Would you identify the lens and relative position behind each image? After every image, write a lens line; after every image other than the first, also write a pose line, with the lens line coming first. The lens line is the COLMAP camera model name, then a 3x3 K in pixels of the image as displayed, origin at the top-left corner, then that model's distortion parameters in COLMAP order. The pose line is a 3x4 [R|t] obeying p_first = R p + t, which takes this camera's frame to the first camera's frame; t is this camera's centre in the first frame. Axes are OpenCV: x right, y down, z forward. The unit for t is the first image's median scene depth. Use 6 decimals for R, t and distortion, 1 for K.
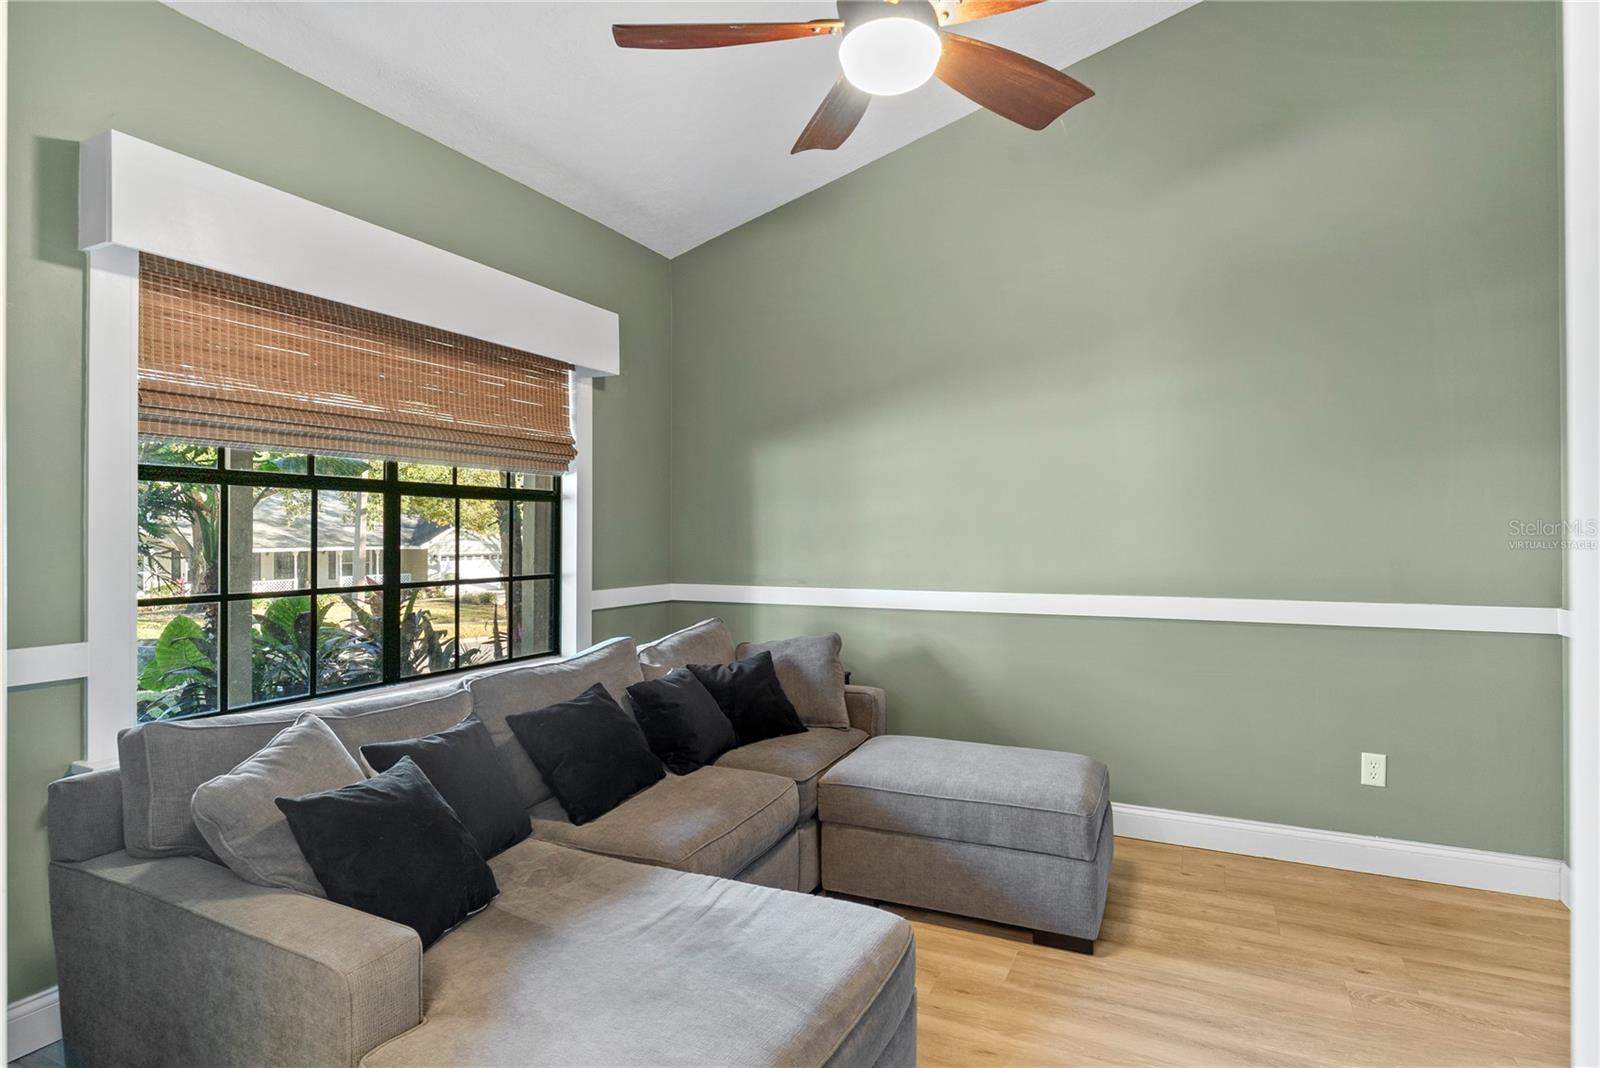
lens RADIAL K [[834.7, 0, 800.7], [0, 834.7, 528.9], [0, 0, 1]] dist [-0.001118, 0.000890]
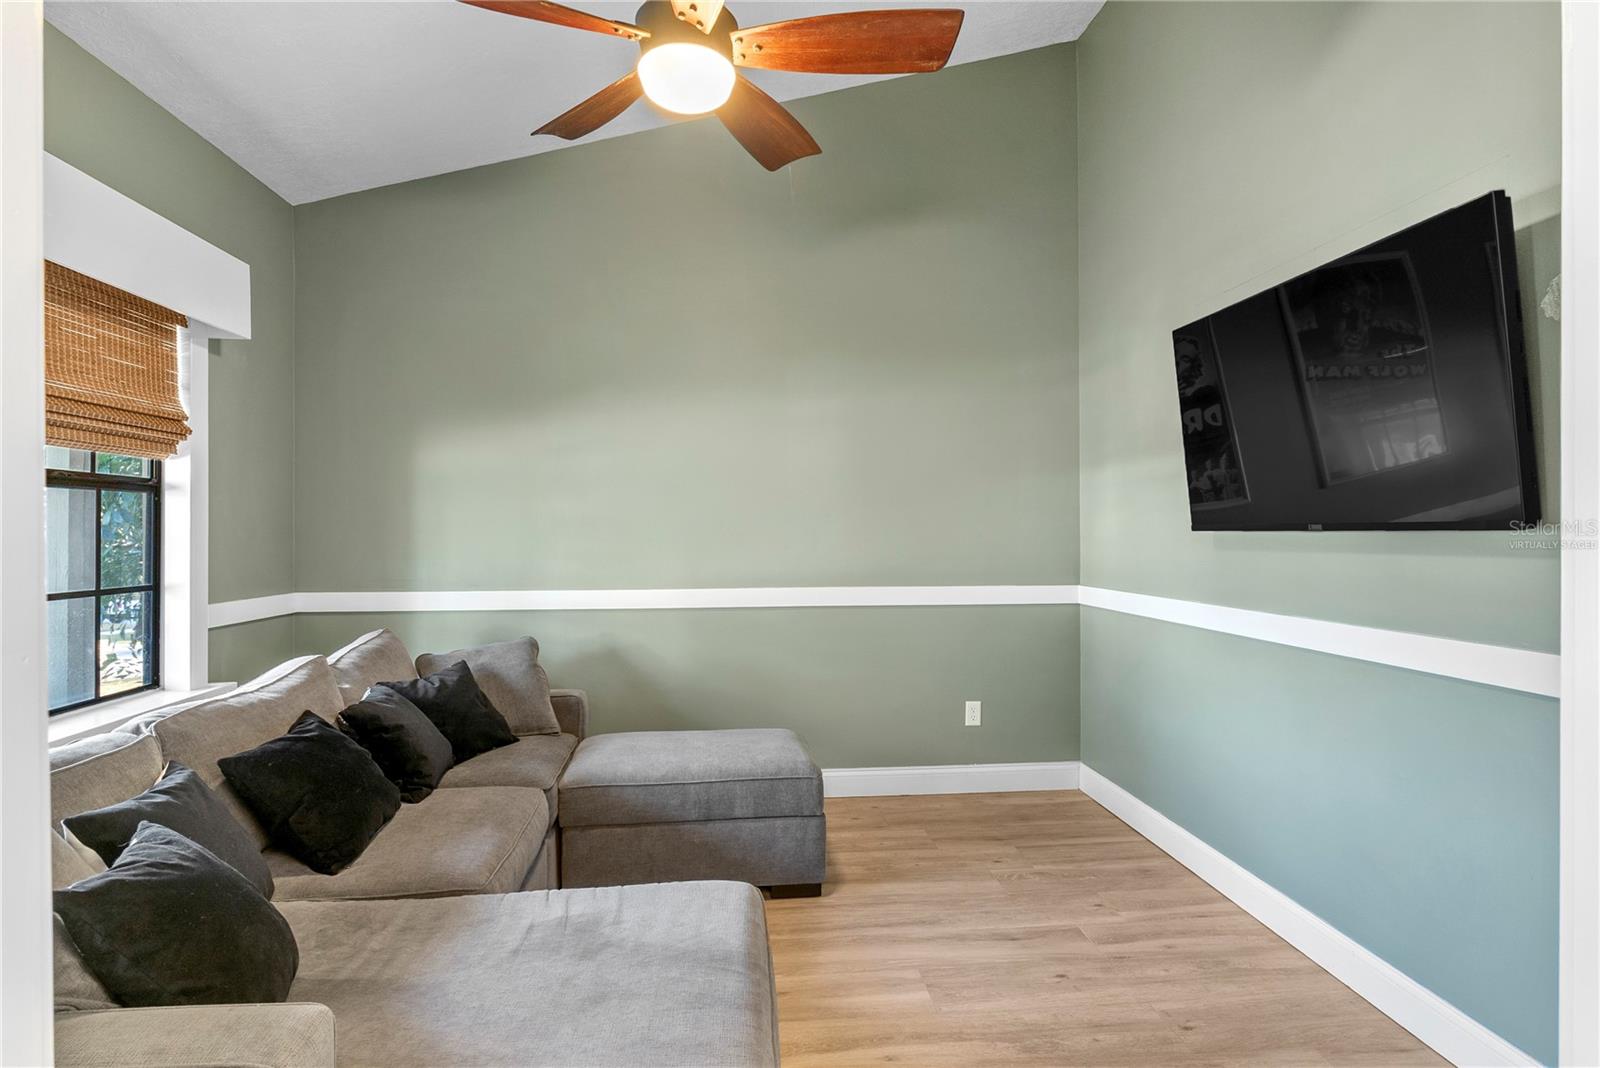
lens RADIAL K [[849.9, 0, 800.0], [0, 849.9, 534.0], [0, 0, 1]] dist [-0.002447, 0.000051]
pose [[0.851867, -0.000767, 0.523758, -0.270339], [-0.002763, 0.999978, 0.005958, 0.000021], [-0.523751, -0.006523, 0.851847, 0.010483]]
